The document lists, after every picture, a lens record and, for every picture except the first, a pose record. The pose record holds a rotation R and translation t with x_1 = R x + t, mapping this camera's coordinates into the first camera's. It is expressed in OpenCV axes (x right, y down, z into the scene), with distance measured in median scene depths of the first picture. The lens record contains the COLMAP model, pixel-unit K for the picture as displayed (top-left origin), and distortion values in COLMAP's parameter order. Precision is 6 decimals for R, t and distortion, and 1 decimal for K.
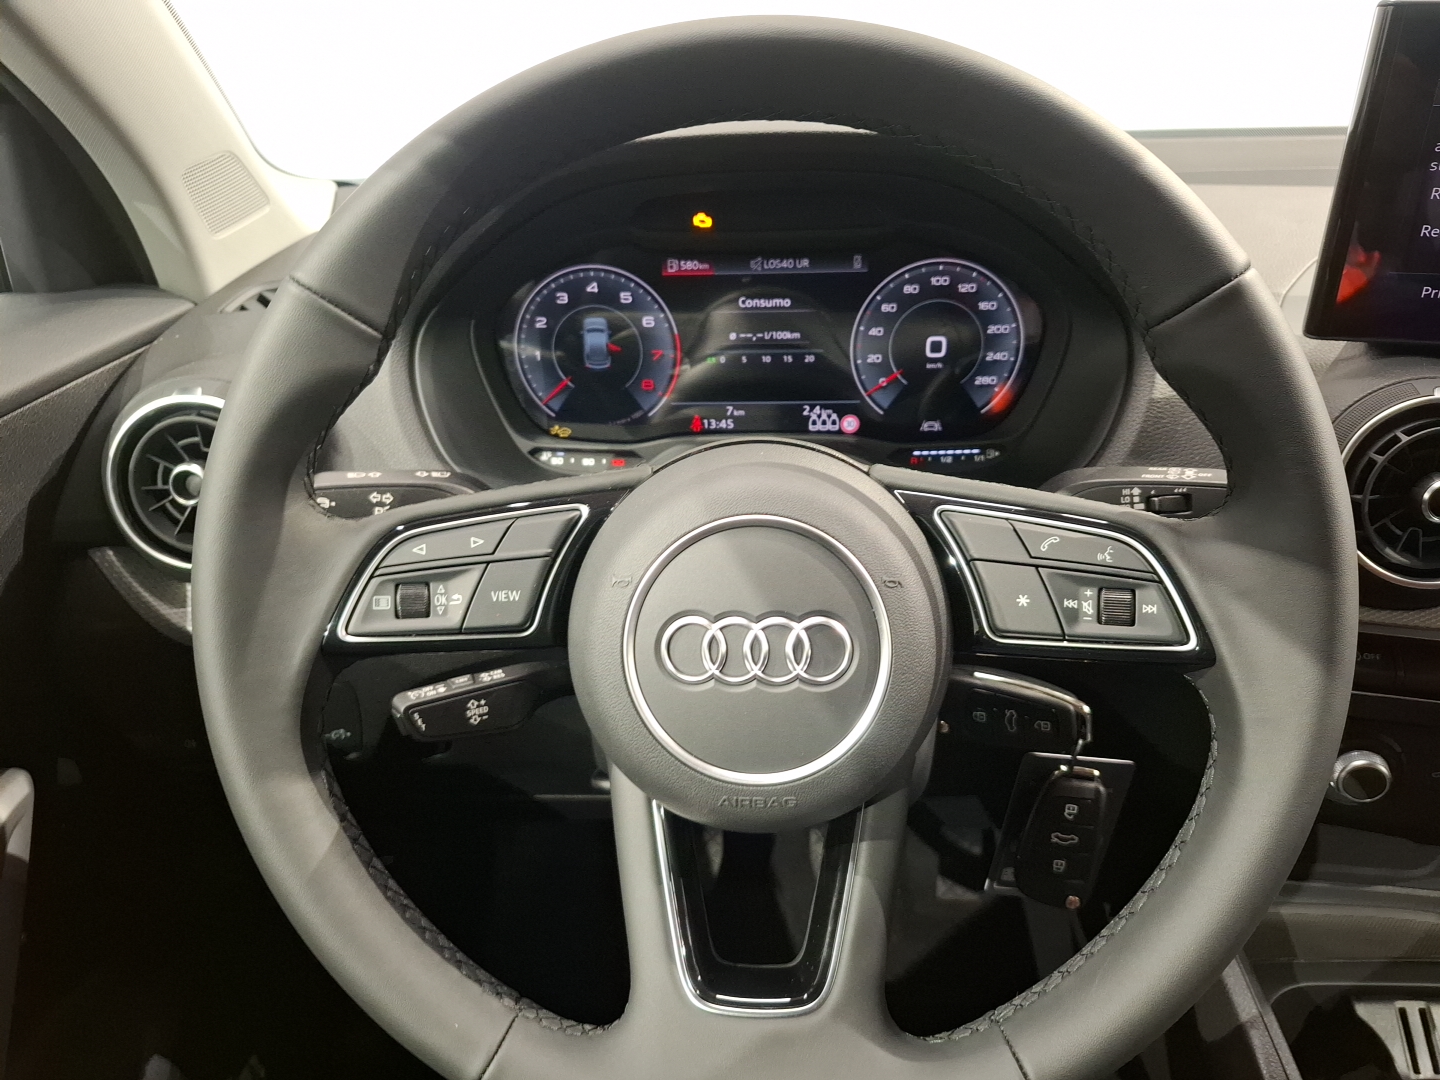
lens RADIAL K [[1013.8, 0, 720.0], [0, 1013.8, 540.0], [0, 0, 1]] dist [0.069166, -0.070717]
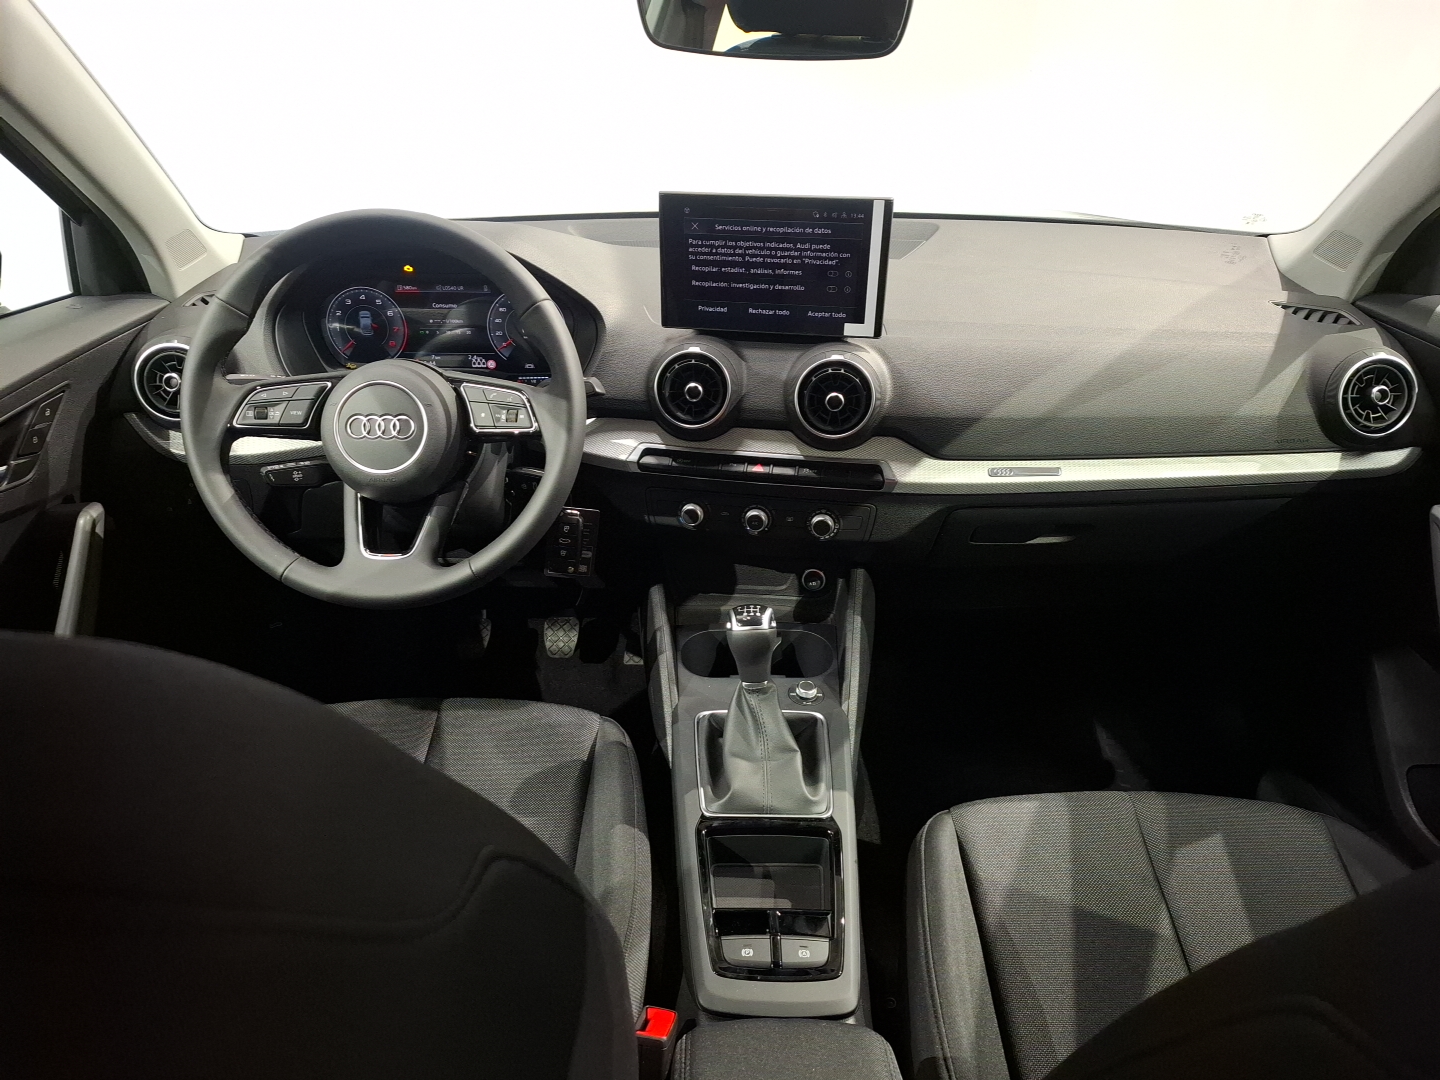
lens RADIAL K [[1013.8, 0, 720.0], [0, 1013.8, 540.0], [0, 0, 1]] dist [0.069166, -0.070717]
pose [[0.998723, 0.001239, 0.050515, 0.584674], [-0.001581, 0.999976, 0.006725, 0.278437], [-0.050505, -0.006796, 0.998701, -1.344480]]
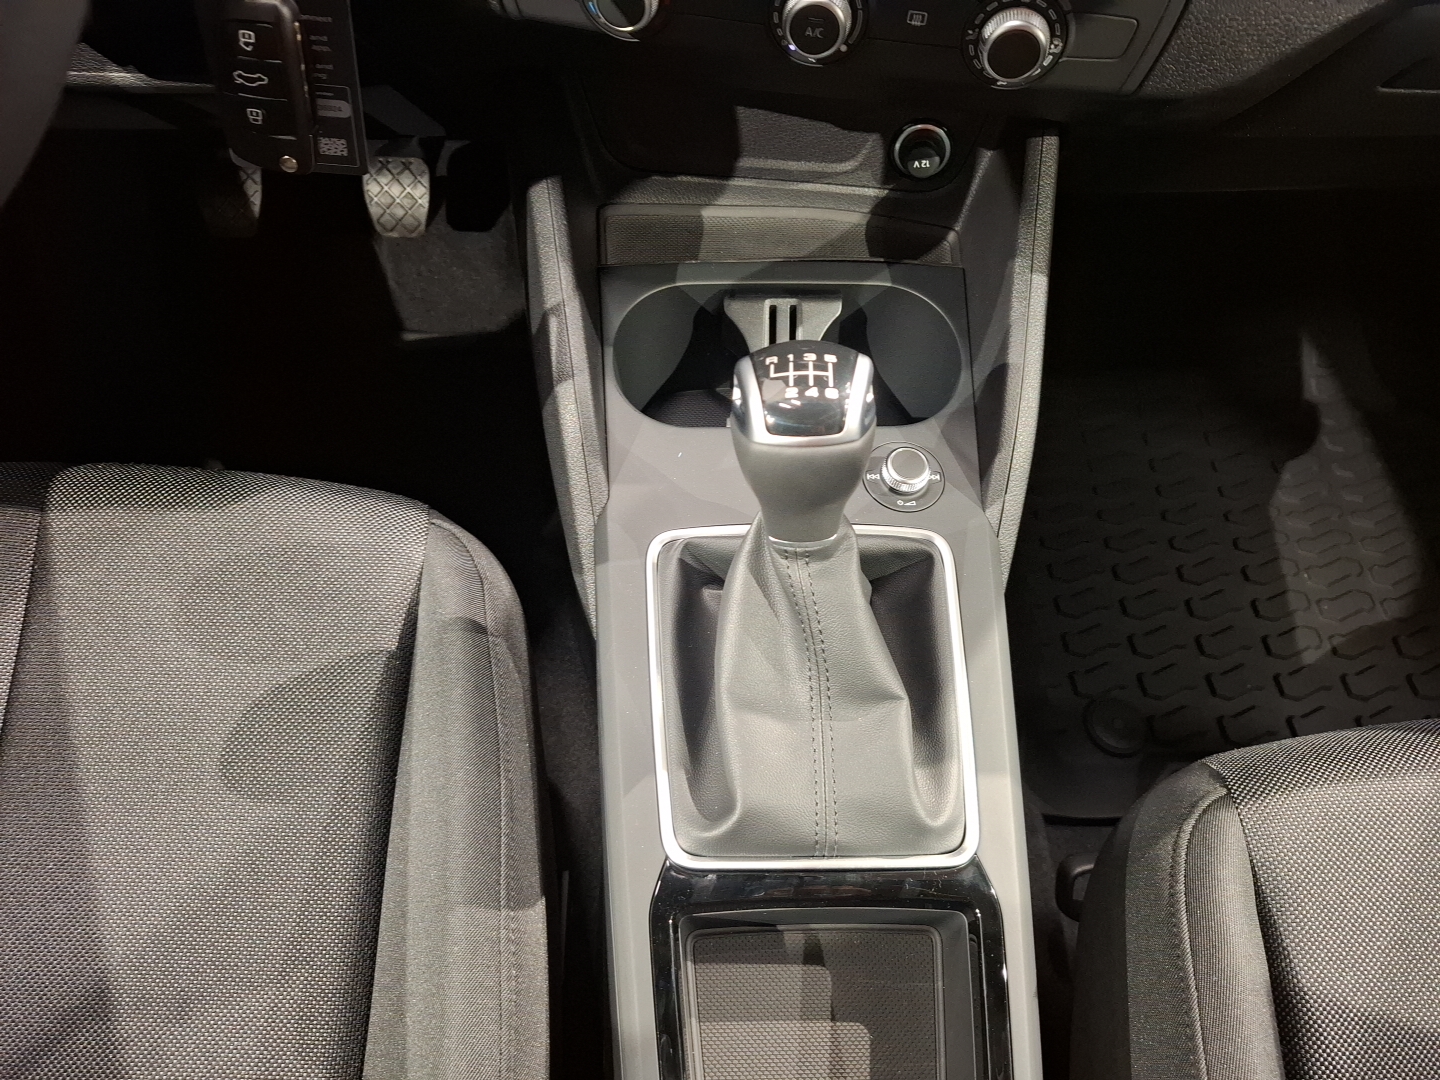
lens RADIAL K [[1013.8, 0, 720.0], [0, 1013.8, 540.0], [0, 0, 1]] dist [0.069166, -0.070717]
pose [[0.996533, -0.028467, 0.078178, 0.638366], [-0.017153, 0.849160, 0.527857, 0.171051], [-0.081412, -0.527367, 0.845728, 0.111868]]
